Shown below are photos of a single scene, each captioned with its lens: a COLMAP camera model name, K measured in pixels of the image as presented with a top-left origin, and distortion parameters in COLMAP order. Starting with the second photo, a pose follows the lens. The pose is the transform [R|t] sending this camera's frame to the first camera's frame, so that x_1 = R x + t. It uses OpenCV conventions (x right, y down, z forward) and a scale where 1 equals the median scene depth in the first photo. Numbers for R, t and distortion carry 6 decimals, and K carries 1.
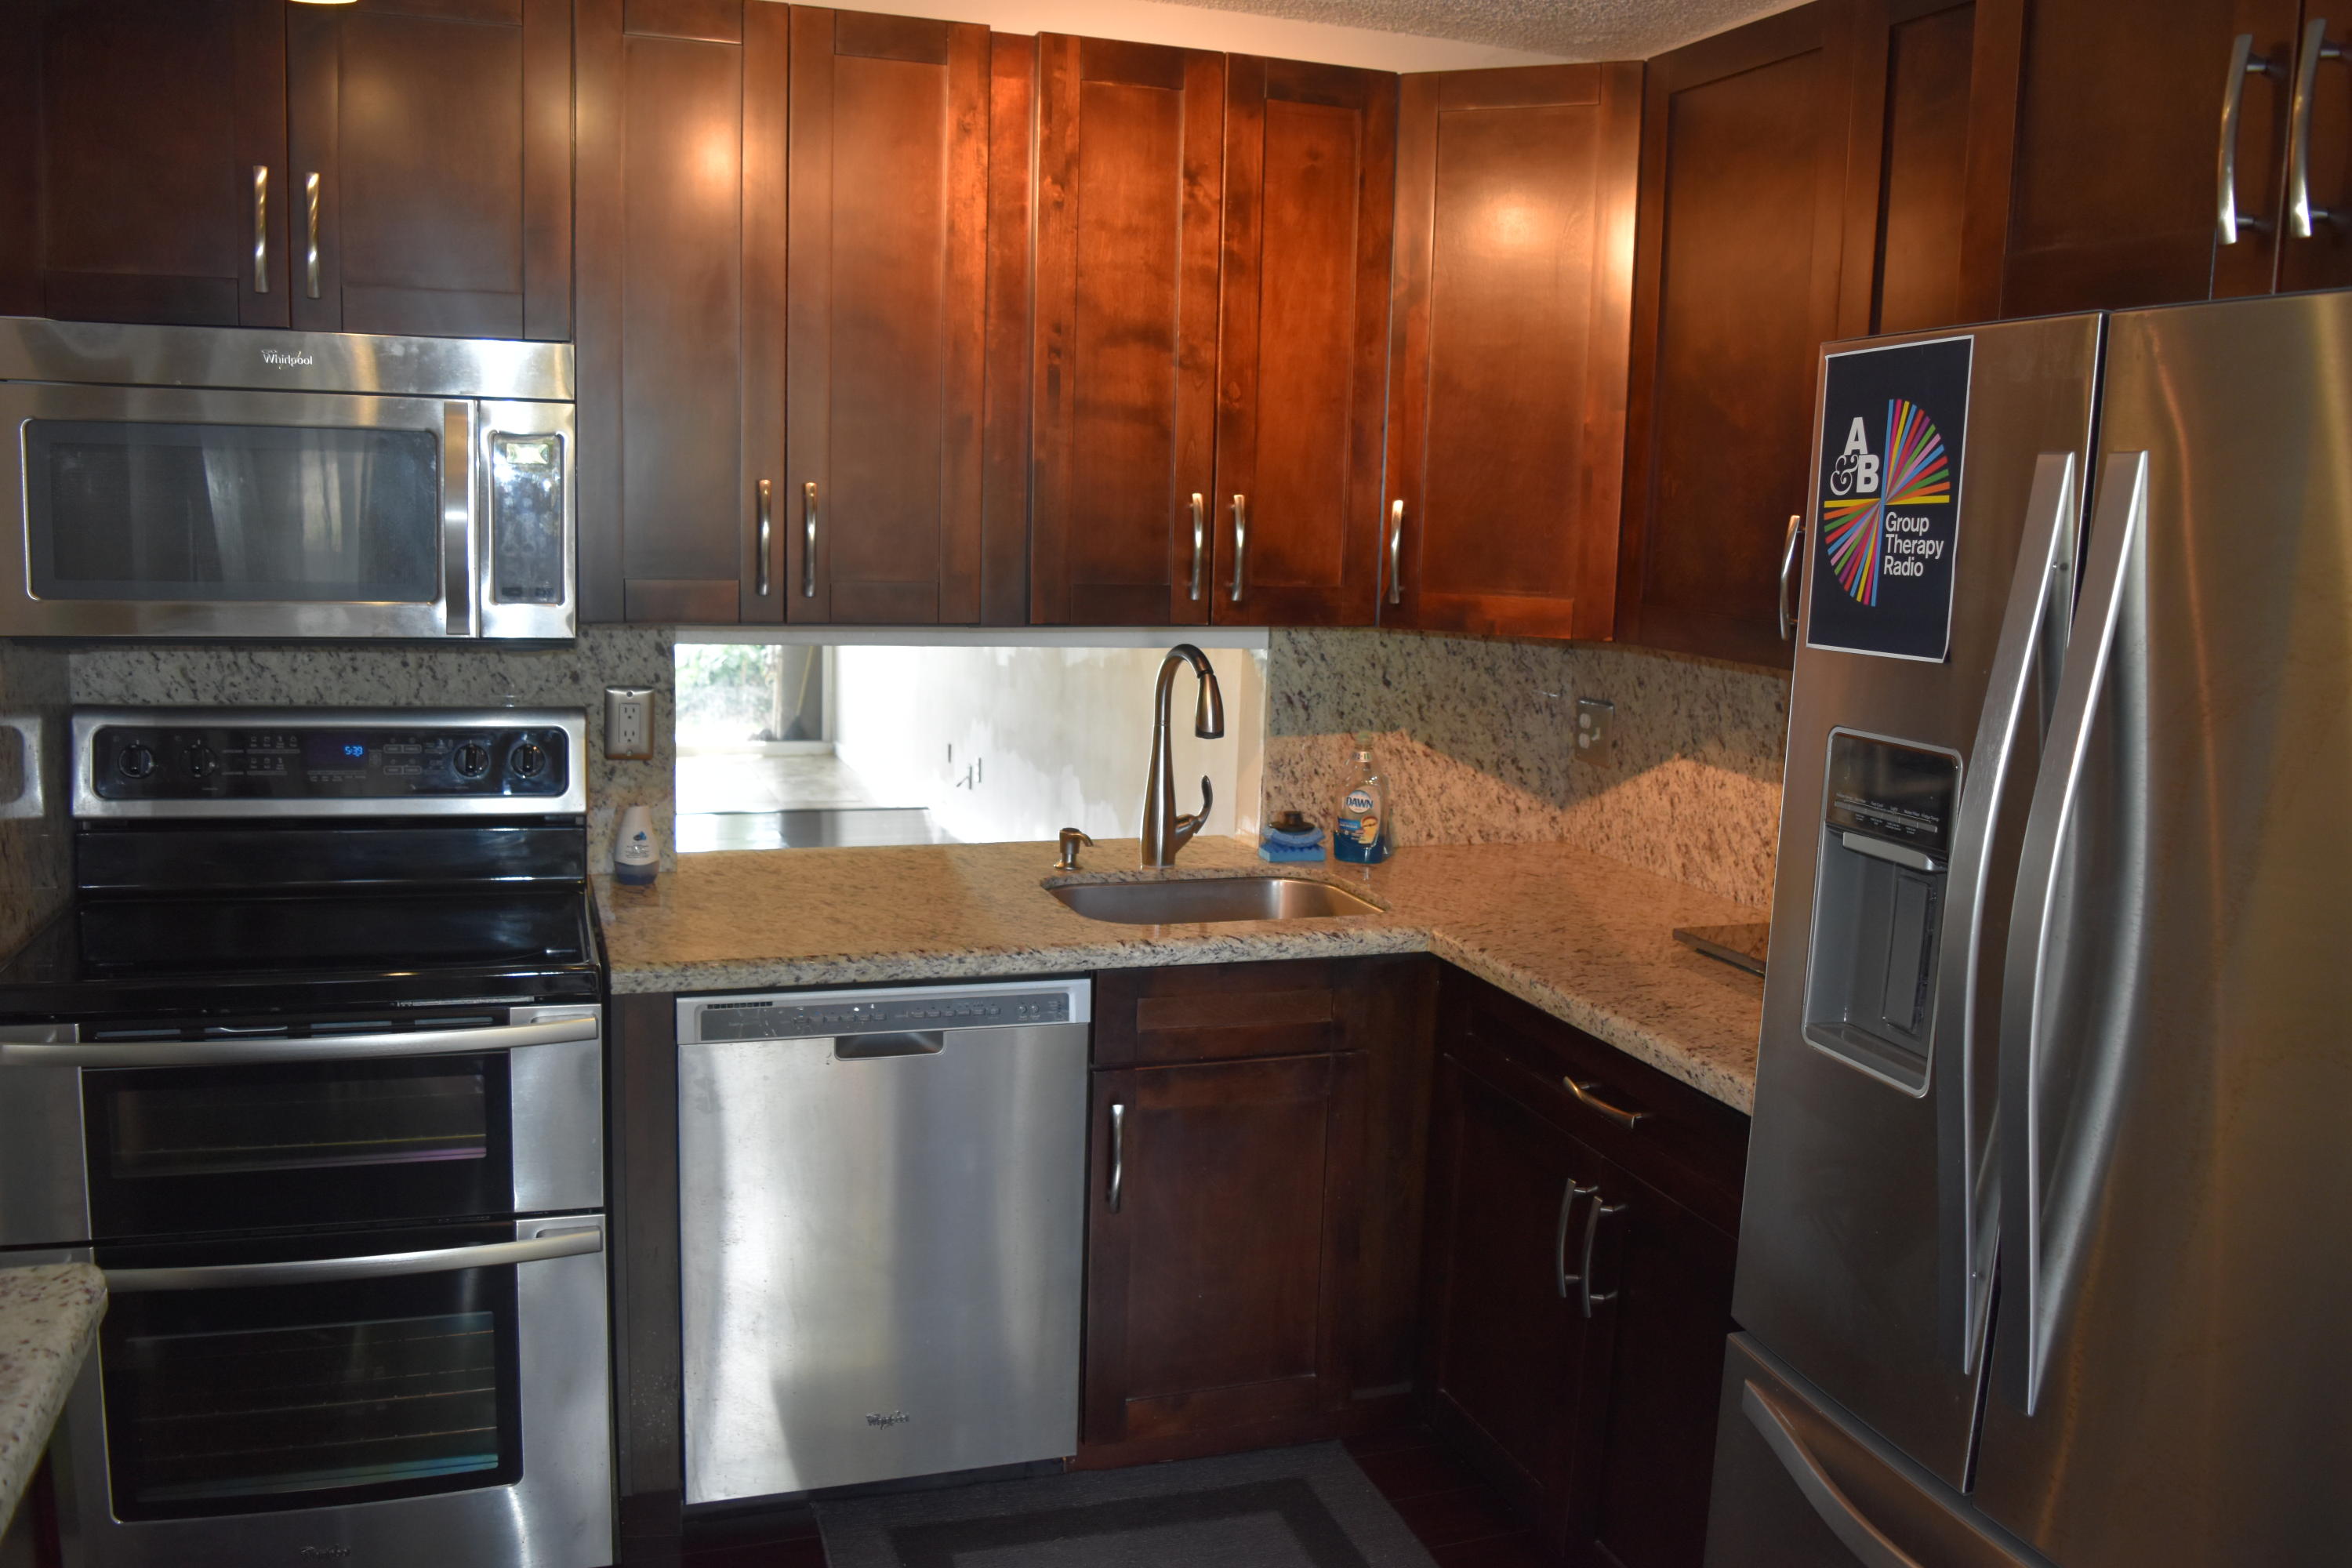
lens RADIAL K [[1842.3, 0, 1176.0], [0, 1842.3, 784.0], [0, 0, 1]] dist [-0.094304, 0.019113]
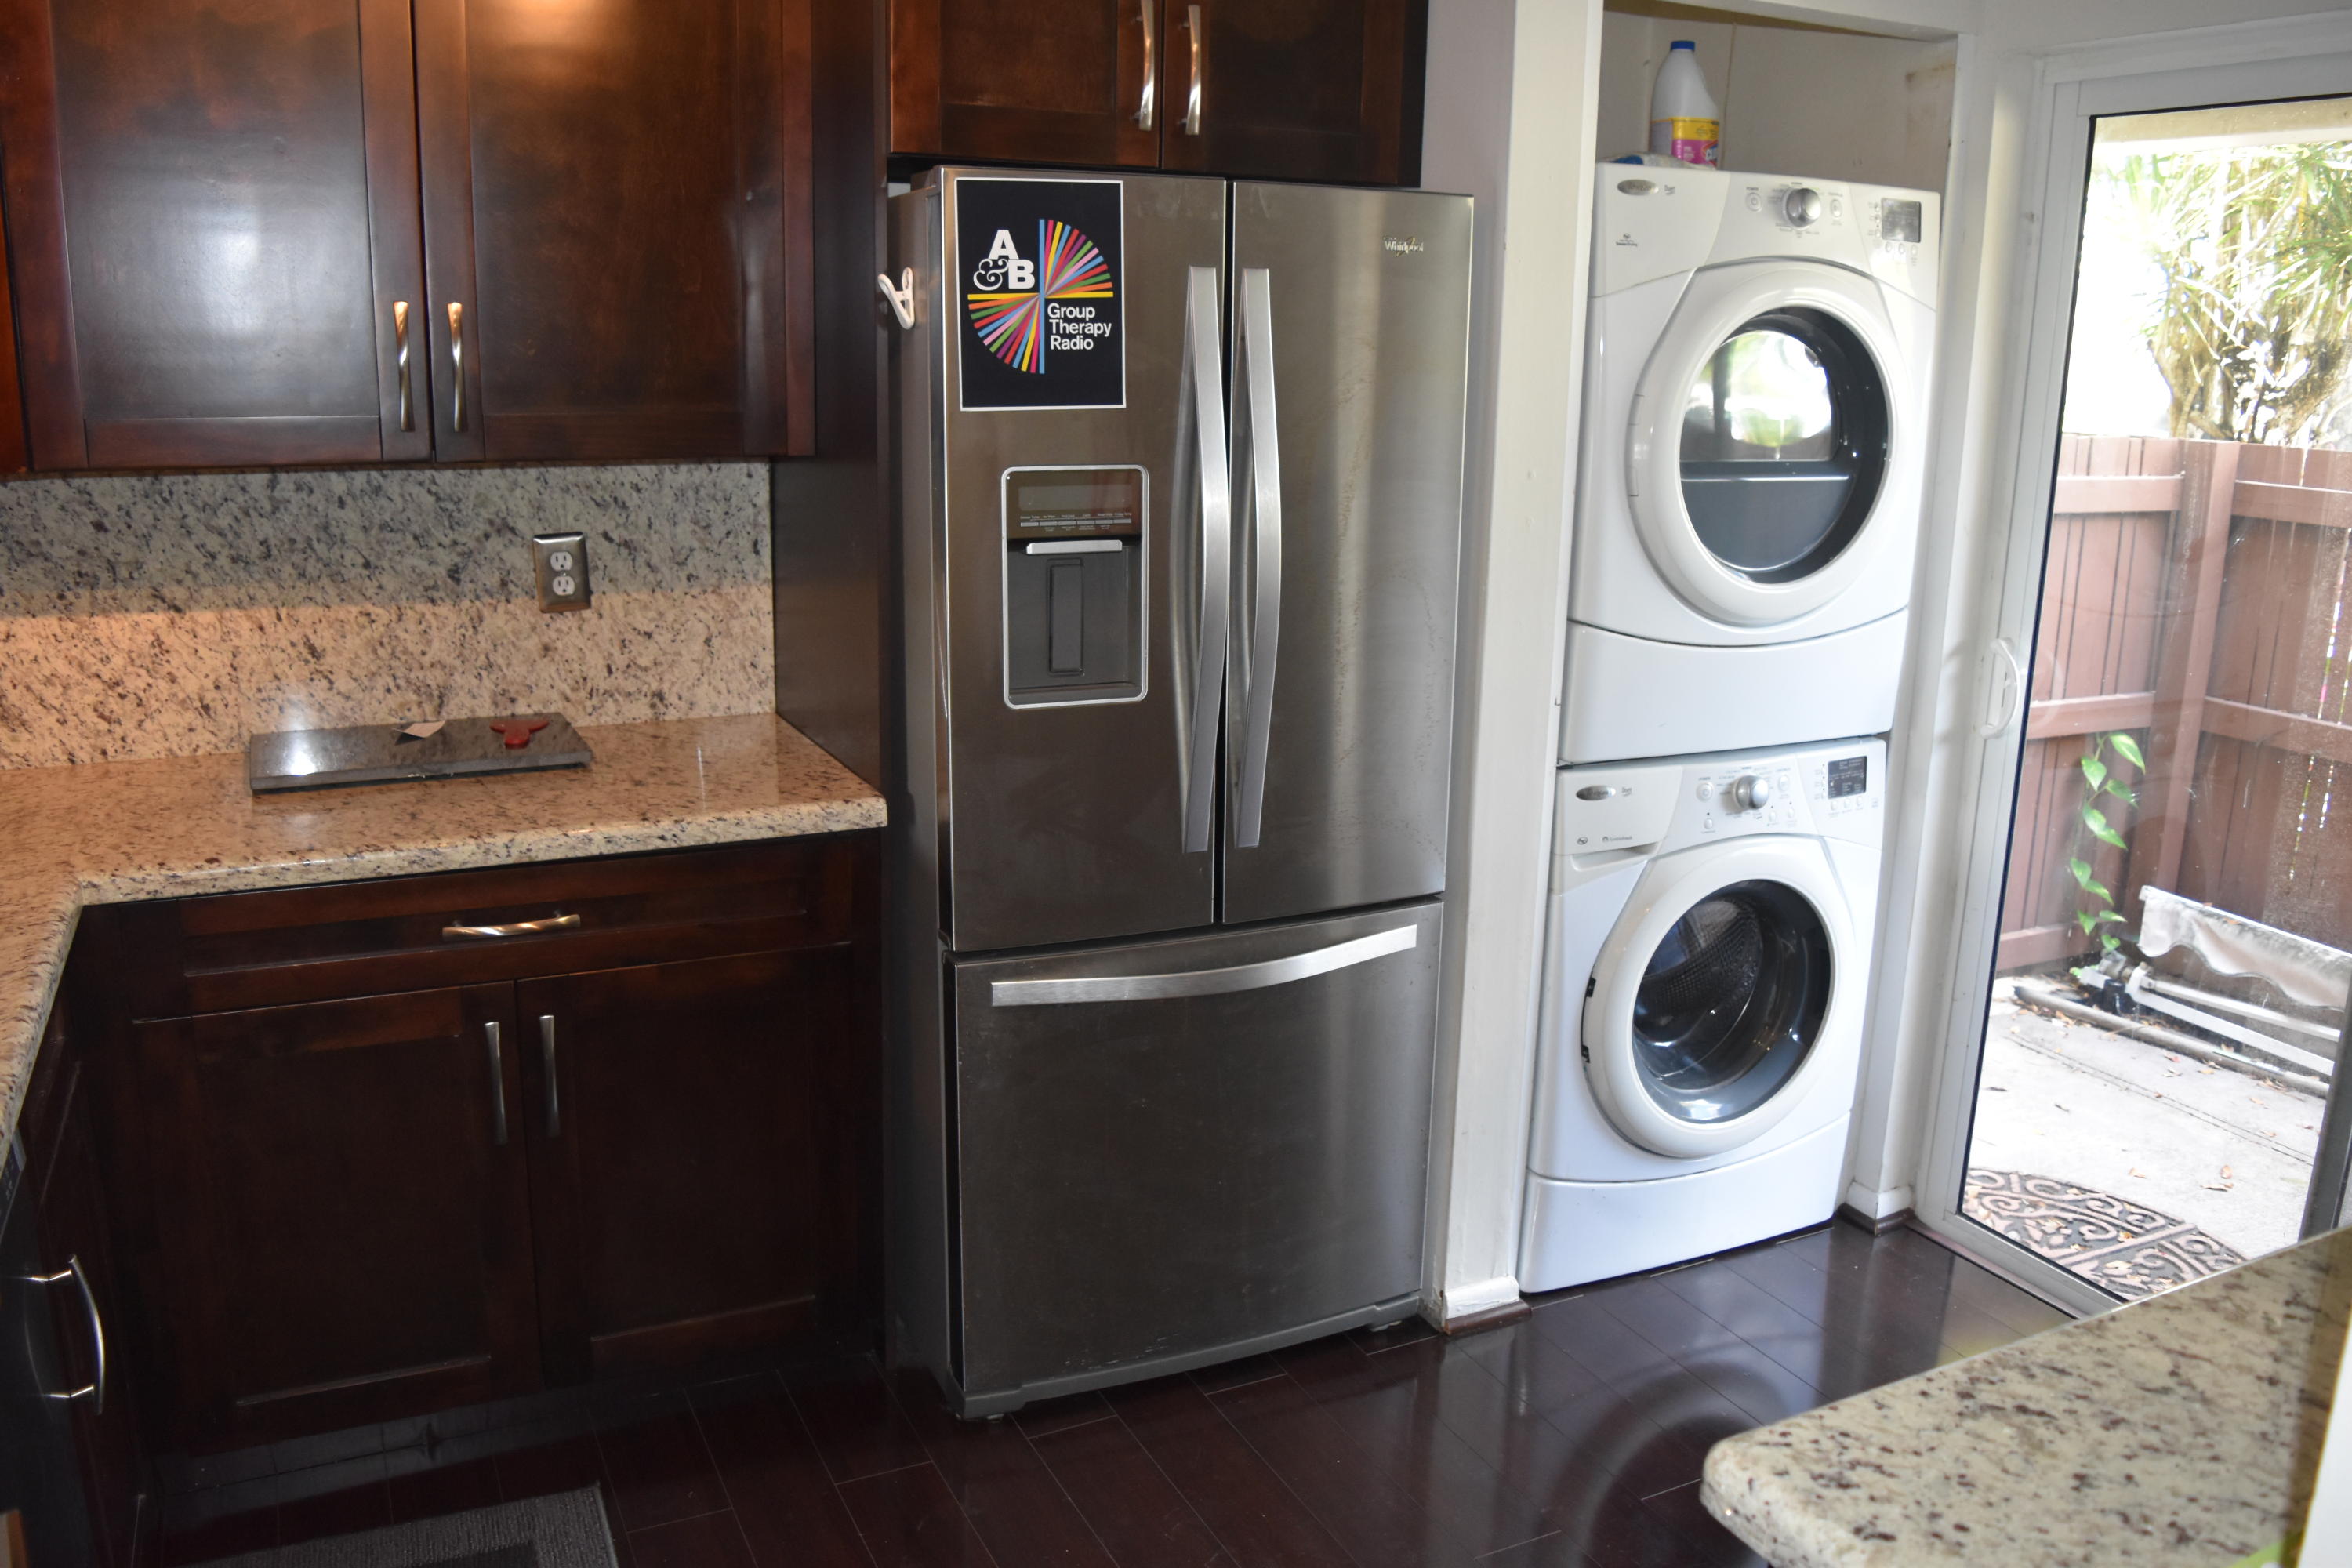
lens RADIAL K [[1842.3, 0, 1176.0], [0, 1842.3, 784.0], [0, 0, 1]] dist [-0.094304, 0.019113]
pose [[-0.102746, -0.273947, 0.956241, -0.594571], [0.128904, 0.949555, 0.285882, -0.107501], [-0.986320, 0.152636, -0.062250, 0.598575]]
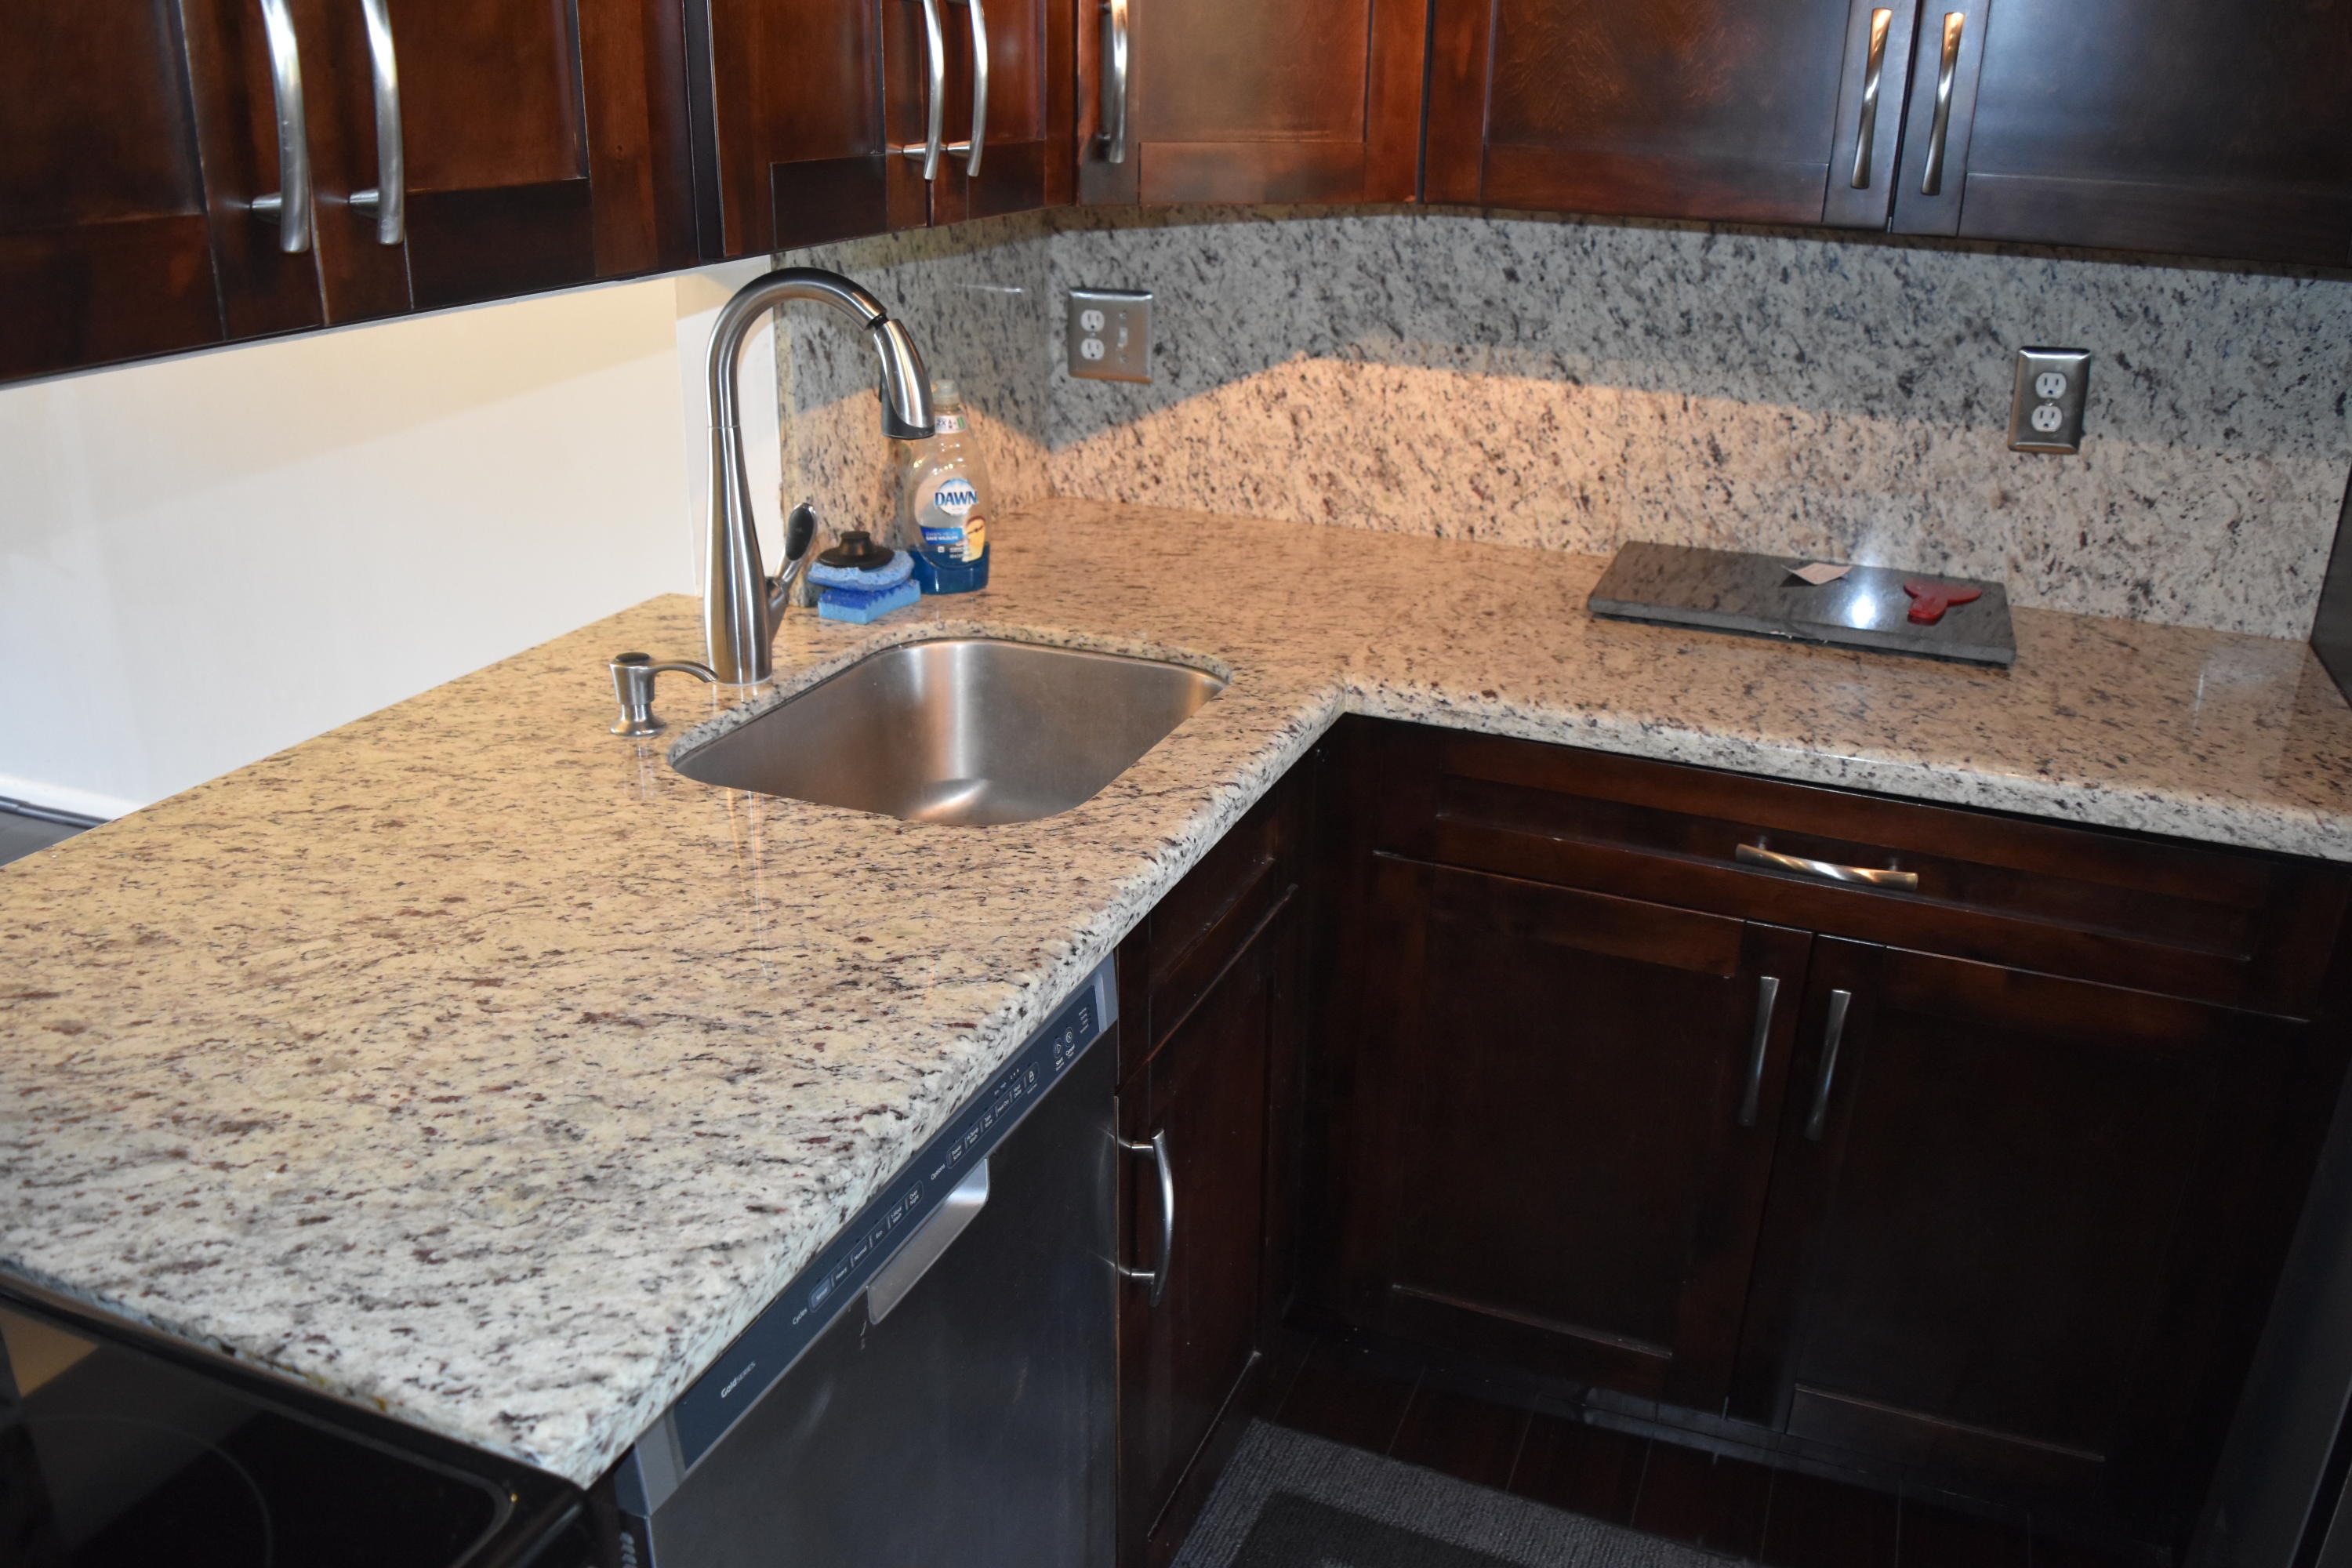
lens RADIAL K [[1842.3, 0, 1176.0], [0, 1842.3, 784.0], [0, 0, 1]] dist [-0.094304, 0.019113]
pose [[0.665268, -0.293050, 0.686688, -0.361197], [0.117677, 0.949408, 0.291163, -0.082599], [-0.737272, -0.112894, 0.666096, 0.607226]]
